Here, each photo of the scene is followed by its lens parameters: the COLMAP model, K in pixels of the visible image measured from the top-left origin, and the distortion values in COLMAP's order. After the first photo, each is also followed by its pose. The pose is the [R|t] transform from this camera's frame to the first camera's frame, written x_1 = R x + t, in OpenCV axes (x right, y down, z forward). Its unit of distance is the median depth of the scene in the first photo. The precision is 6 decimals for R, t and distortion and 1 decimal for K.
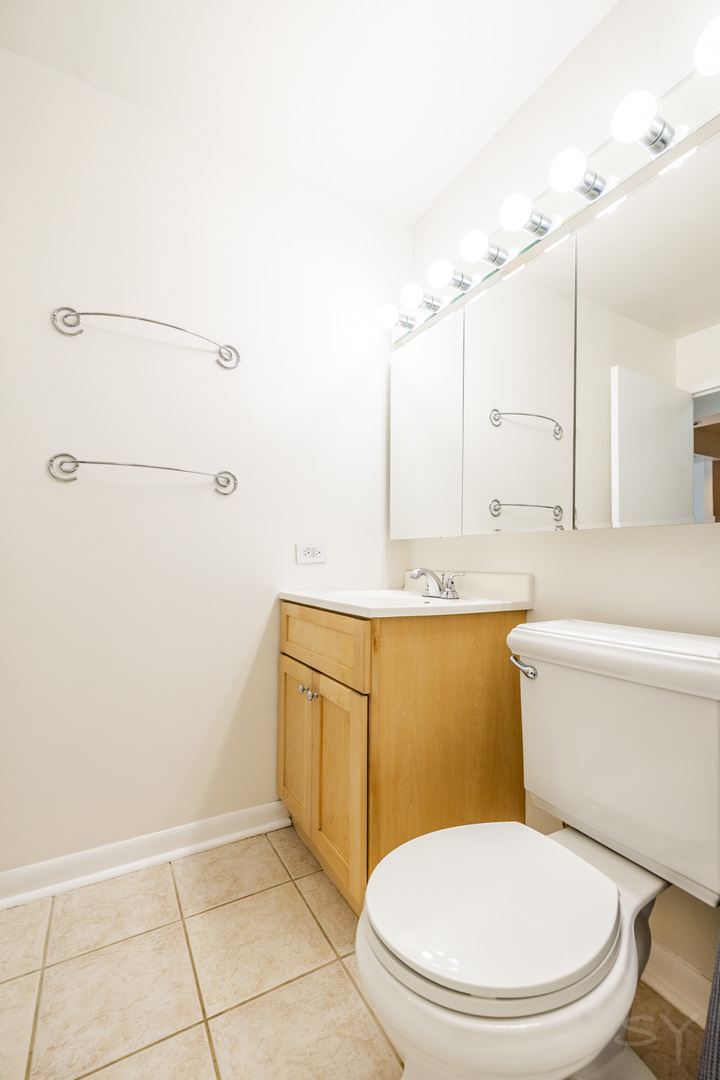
lens RADIAL K [[448.2, 0, 325.6], [0, 448.2, 545.1], [0, 0, 1]] dist [0.001961, -0.000263]
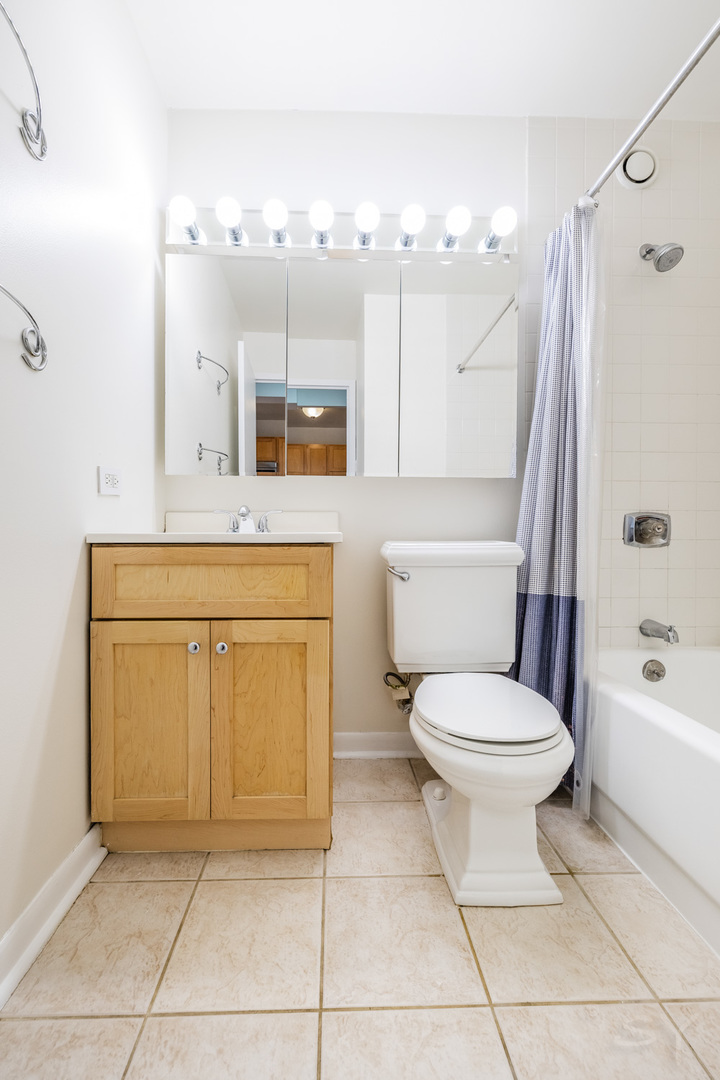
lens RADIAL K [[464.0, 0, 354.7], [0, 464.0, 528.7], [0, 0, 1]] dist [0.000988, -0.000032]
pose [[0.444739, -0.007831, 0.895626, -0.858548], [-0.031234, 0.999218, 0.024246, 0.101056], [-0.895116, -0.038757, 0.444146, 0.492055]]
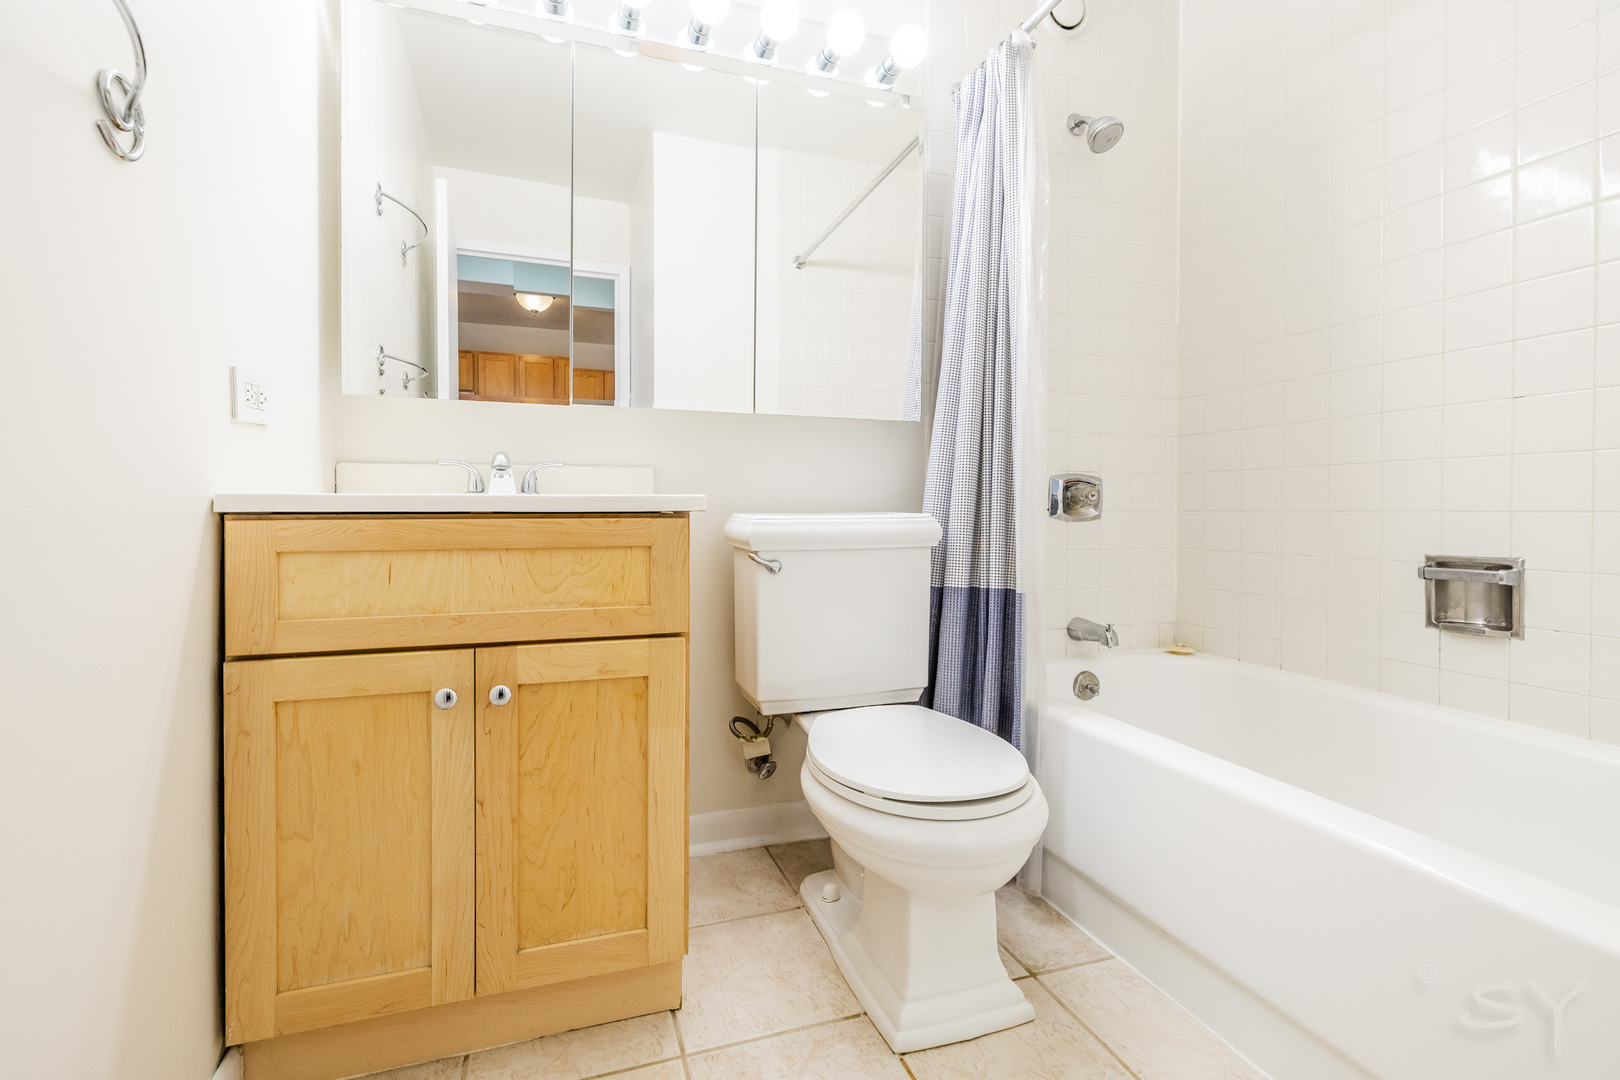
lens RADIAL K [[696.0, 0, 788.3], [0, 696.0, 507.5], [0, 0, 1]] dist [0.000988, -0.000032]
pose [[0.181191, -0.011586, 0.983380, -0.869936], [-0.038526, 0.999079, 0.018869, 0.132119], [-0.982693, -0.041304, 0.180578, 0.699860]]
